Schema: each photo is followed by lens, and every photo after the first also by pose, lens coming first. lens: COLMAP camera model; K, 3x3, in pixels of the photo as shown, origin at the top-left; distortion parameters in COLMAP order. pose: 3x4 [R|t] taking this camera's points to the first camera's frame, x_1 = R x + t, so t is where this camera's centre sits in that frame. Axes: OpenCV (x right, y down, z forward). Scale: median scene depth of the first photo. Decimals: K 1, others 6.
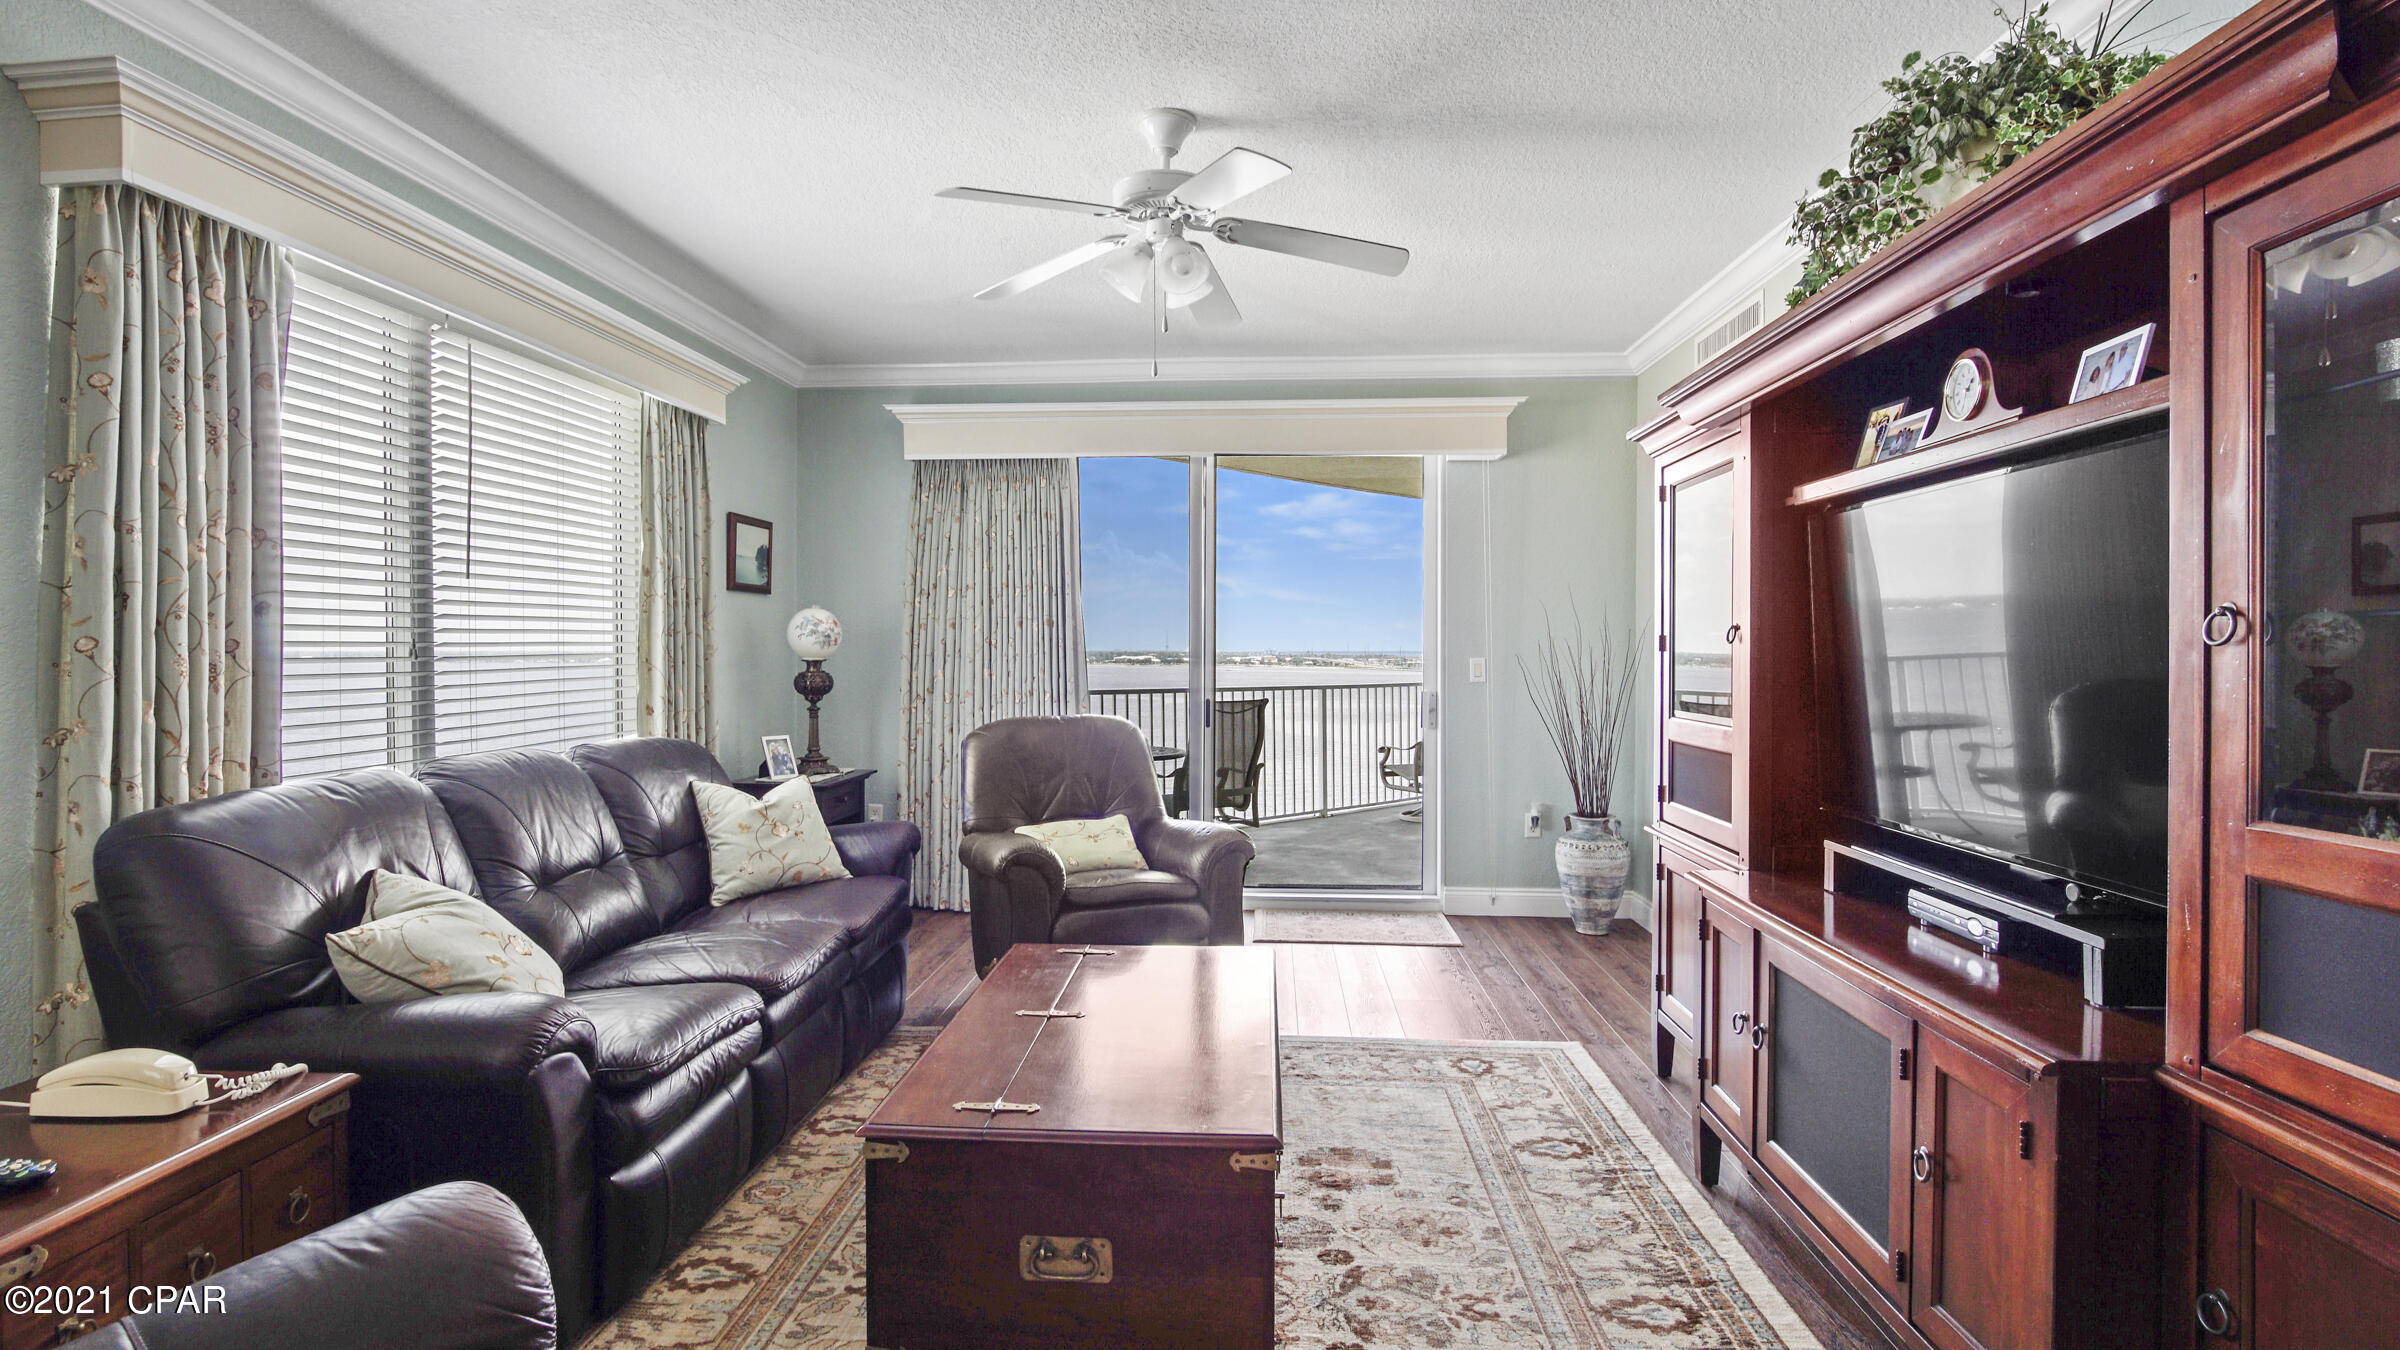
lens RADIAL K [[1134.9, 0, 1187.5], [0, 1134.9, 665.9], [0, 0, 1]] dist [-0.017241, -0.000715]
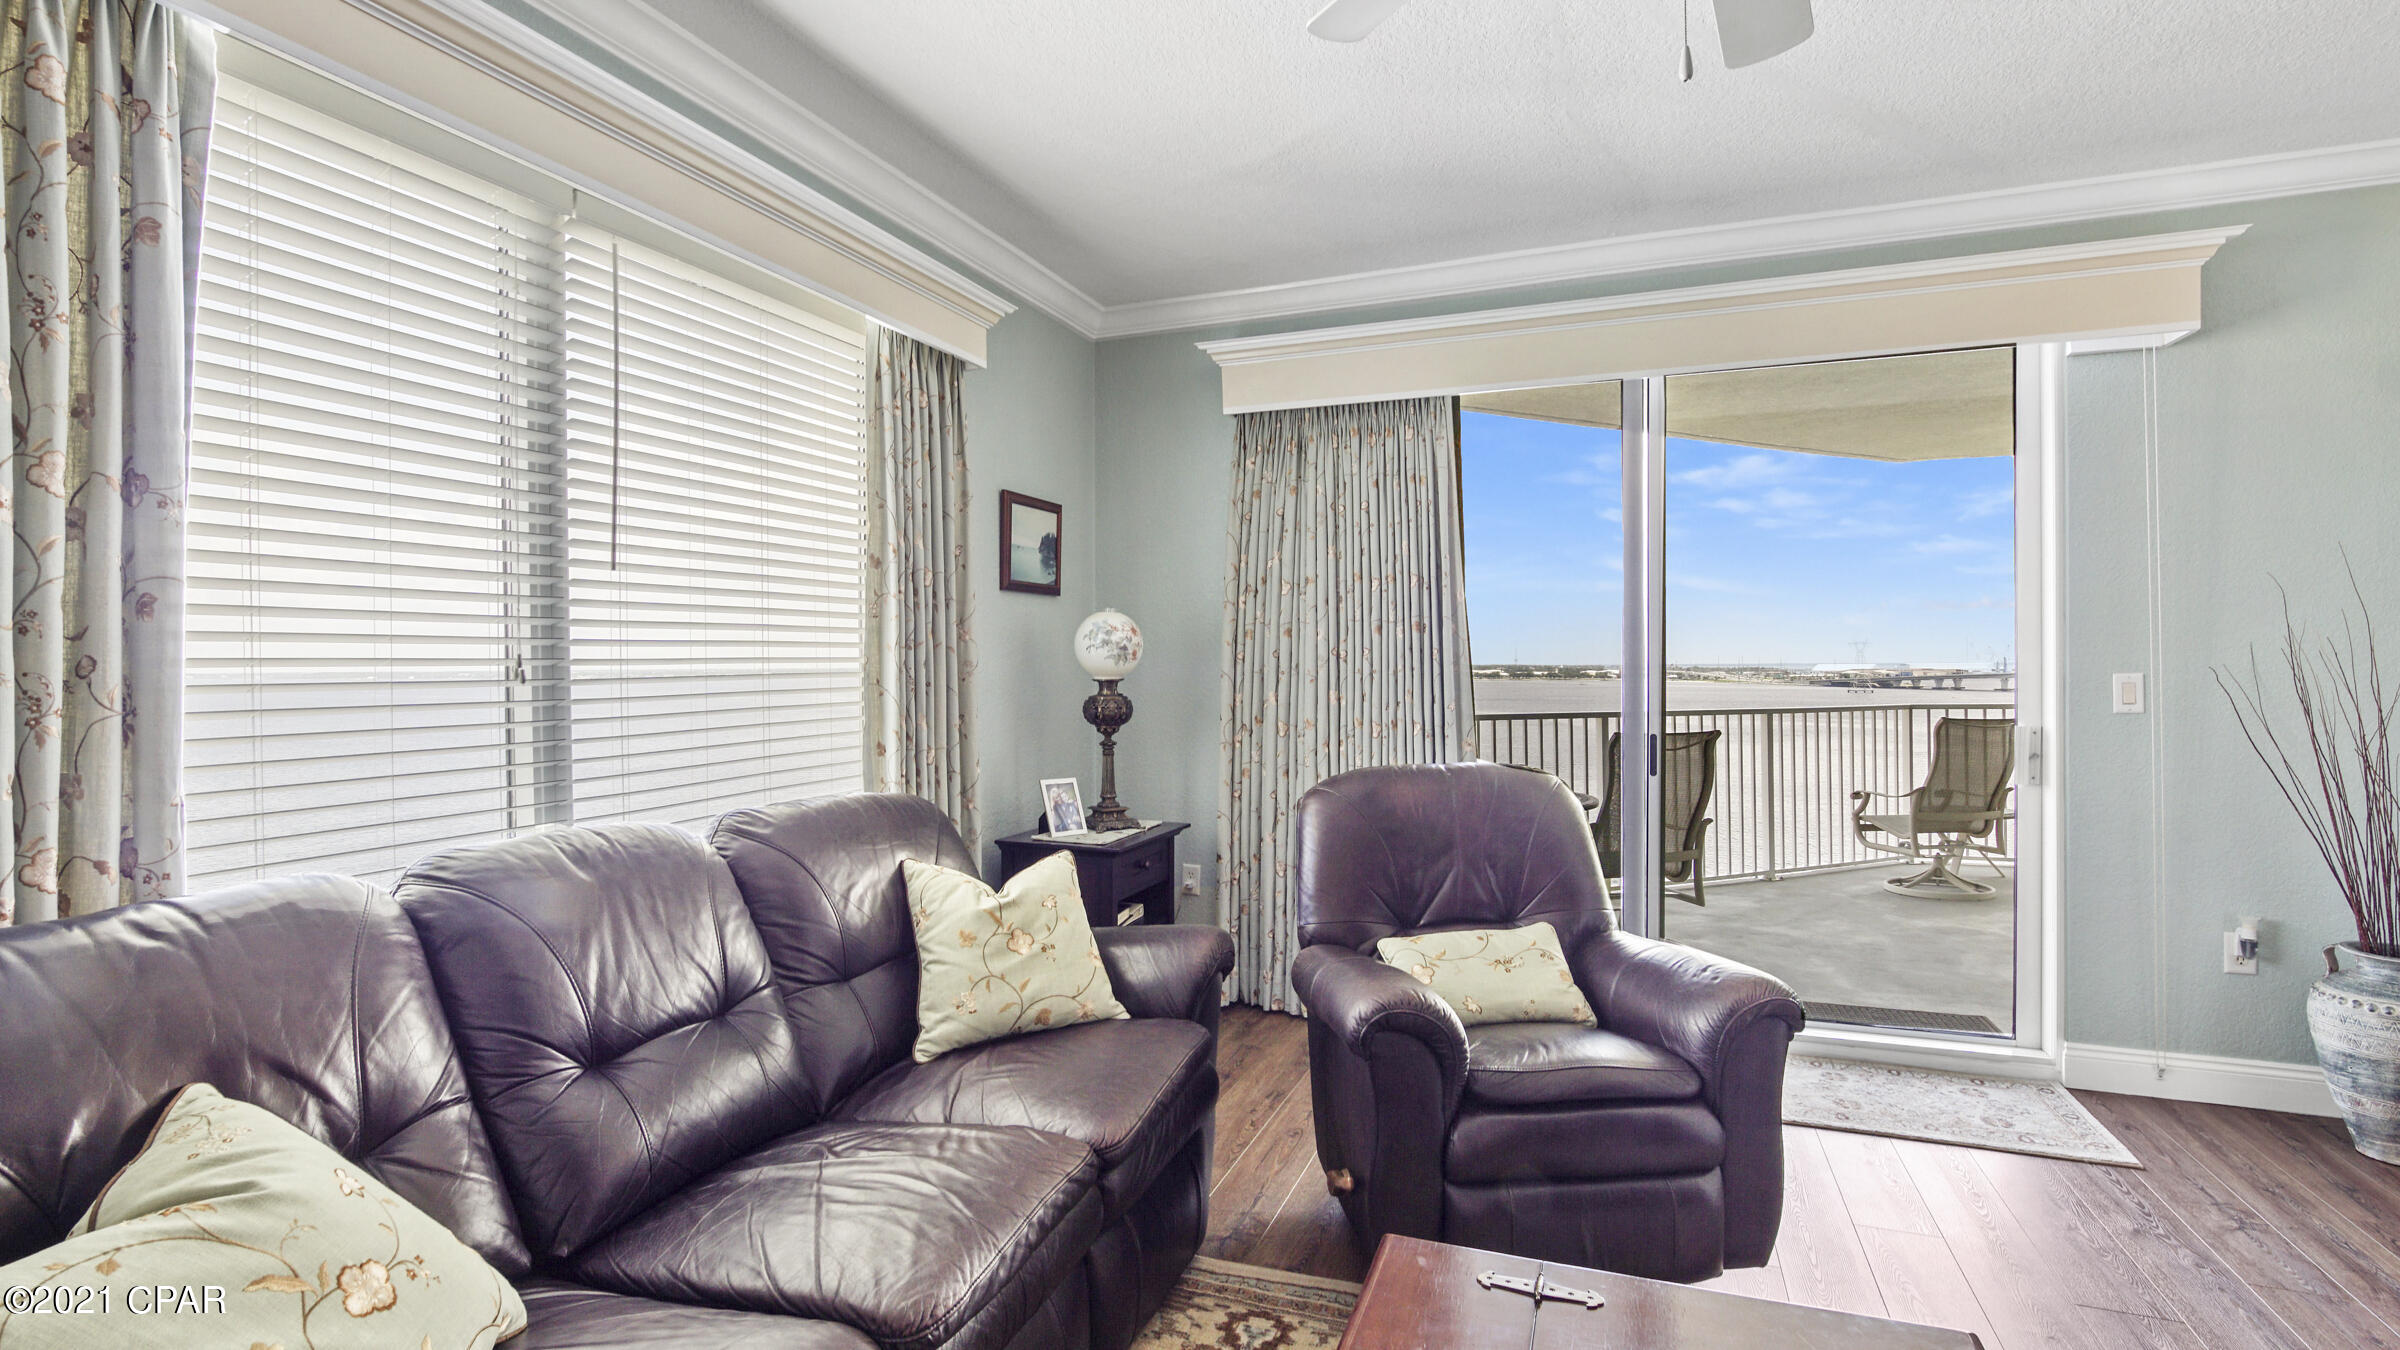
lens RADIAL K [[1134.9, 0, 1187.5], [0, 1134.9, 665.9], [0, 0, 1]] dist [-0.017241, -0.000715]
pose [[0.954838, -0.005939, -0.297066, -0.060143], [0.002156, 0.999912, -0.013061, -0.005030], [0.297118, 0.011830, 0.954768, 0.334220]]
